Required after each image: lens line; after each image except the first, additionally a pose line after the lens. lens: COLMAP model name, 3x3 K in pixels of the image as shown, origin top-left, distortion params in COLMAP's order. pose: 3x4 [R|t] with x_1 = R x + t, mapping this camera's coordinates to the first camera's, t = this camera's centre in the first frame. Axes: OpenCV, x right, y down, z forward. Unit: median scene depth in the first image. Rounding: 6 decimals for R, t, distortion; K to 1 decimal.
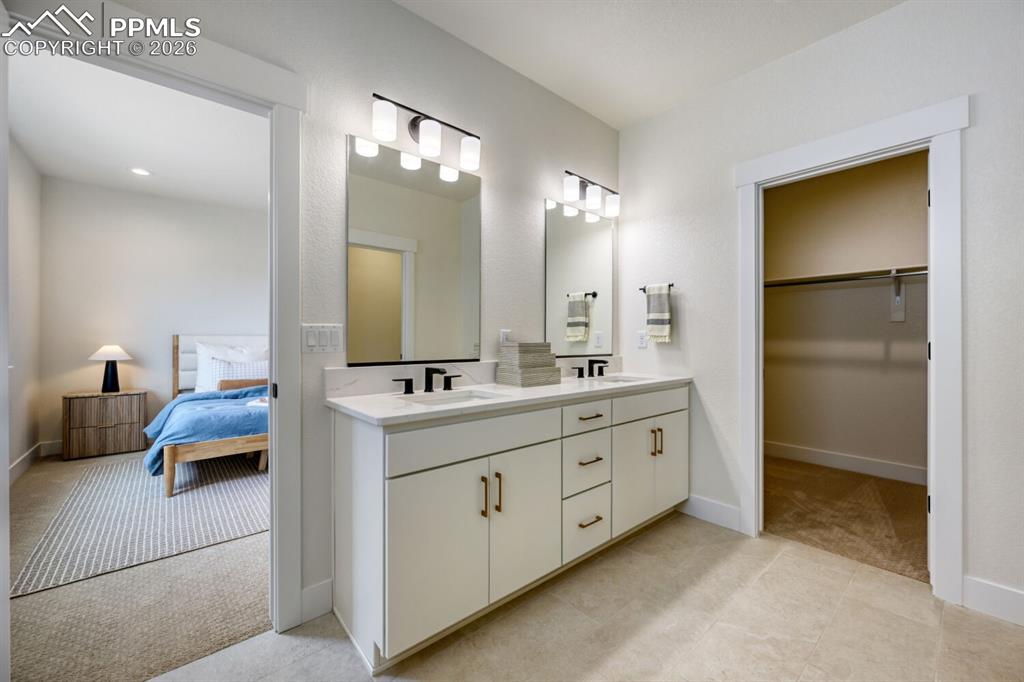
lens RADIAL K [[403.8, 0, 515.4], [0, 403.8, 332.4], [0, 0, 1]] dist [-0.000367, -0.000027]
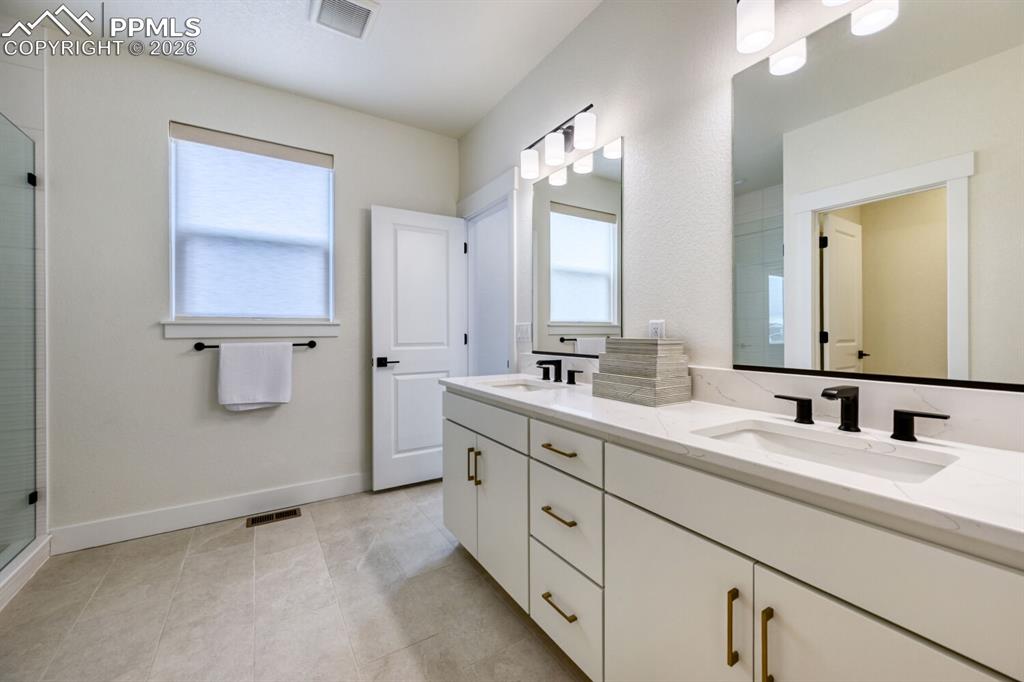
lens RADIAL K [[404.2, 0, 512.3], [0, 404.2, 345.1], [0, 0, 1]] dist [-0.001686, -0.000166]
pose [[-0.158784, 0.017818, -0.987152, 0.821922], [-0.003188, 0.999823, 0.018560, 0.028011], [0.987308, 0.006094, -0.158699, 1.002385]]
